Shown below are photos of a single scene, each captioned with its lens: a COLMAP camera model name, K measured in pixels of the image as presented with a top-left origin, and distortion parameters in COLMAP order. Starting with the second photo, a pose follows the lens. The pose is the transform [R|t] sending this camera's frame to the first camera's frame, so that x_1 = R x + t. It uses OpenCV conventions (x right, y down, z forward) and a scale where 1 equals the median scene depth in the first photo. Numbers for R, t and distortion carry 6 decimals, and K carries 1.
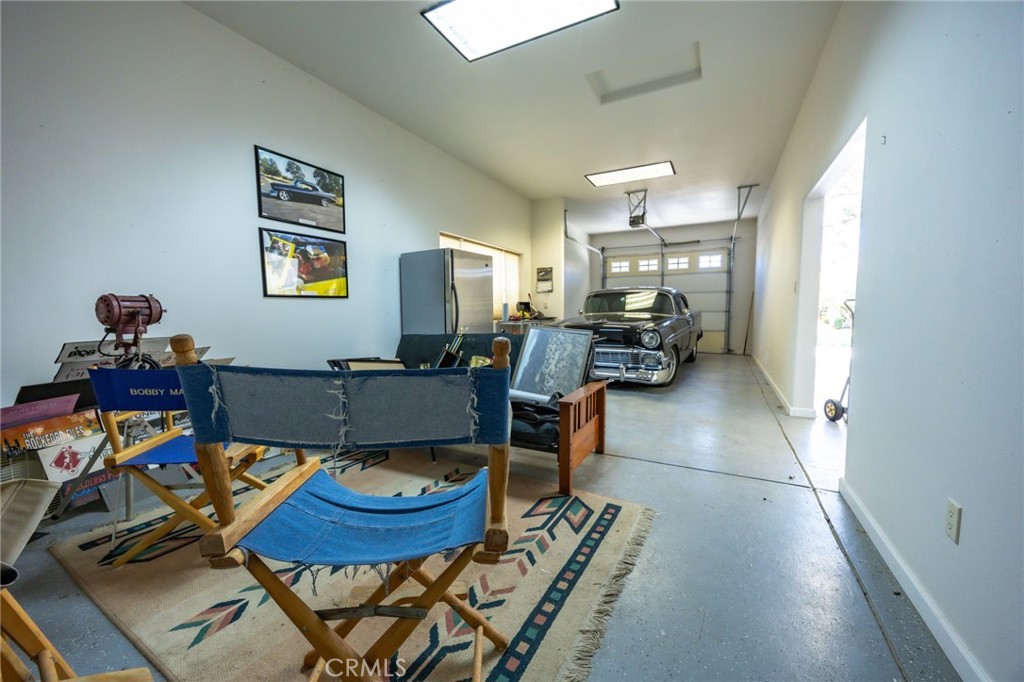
lens RADIAL K [[400.0, 0, 506.4], [0, 400.0, 342.7], [0, 0, 1]] dist [0.000762, 0.000014]
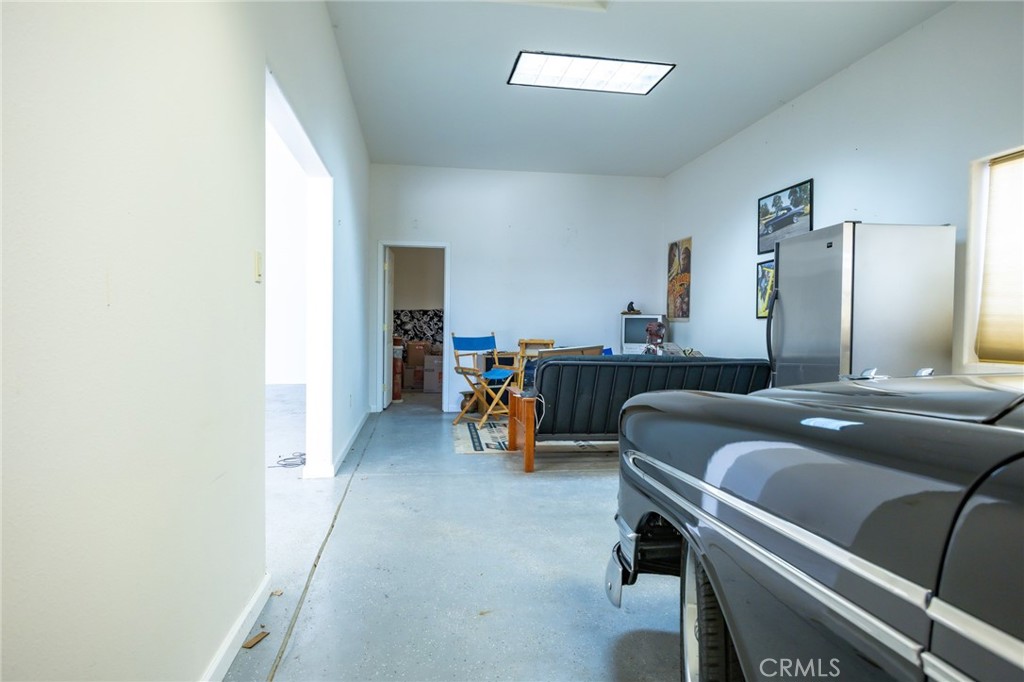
lens RADIAL K [[608.2, 0, 510.8], [0, 608.2, 340.8], [0, 0, 1]] dist [-0.005027, -0.000329]
pose [[-0.798565, 0.016189, -0.601690, 1.099403], [-0.048028, 0.994737, 0.090508, -0.176350], [0.599989, 0.101175, -0.793585, 1.997560]]
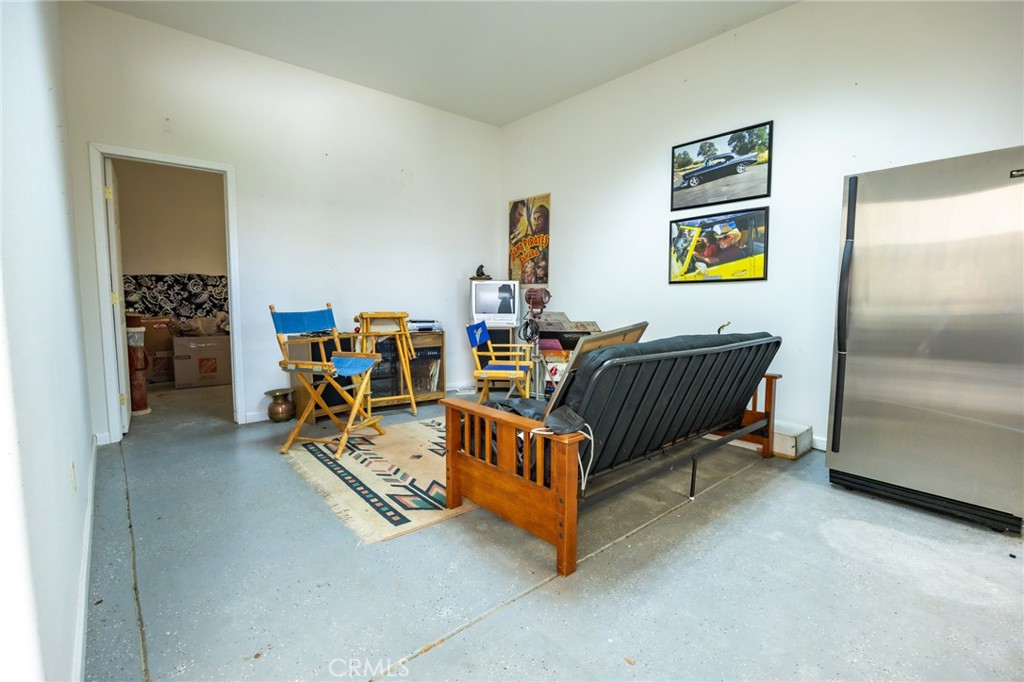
lens RADIAL K [[470.4, 0, 519.0], [0, 470.4, 342.6], [0, 0, 1]] dist [-0.015962, 0.001061]
pose [[-0.344364, 0.100874, -0.933401, 0.749253], [-0.068705, 0.988837, 0.132212, -0.094993], [0.936319, 0.109658, -0.333590, 1.044758]]
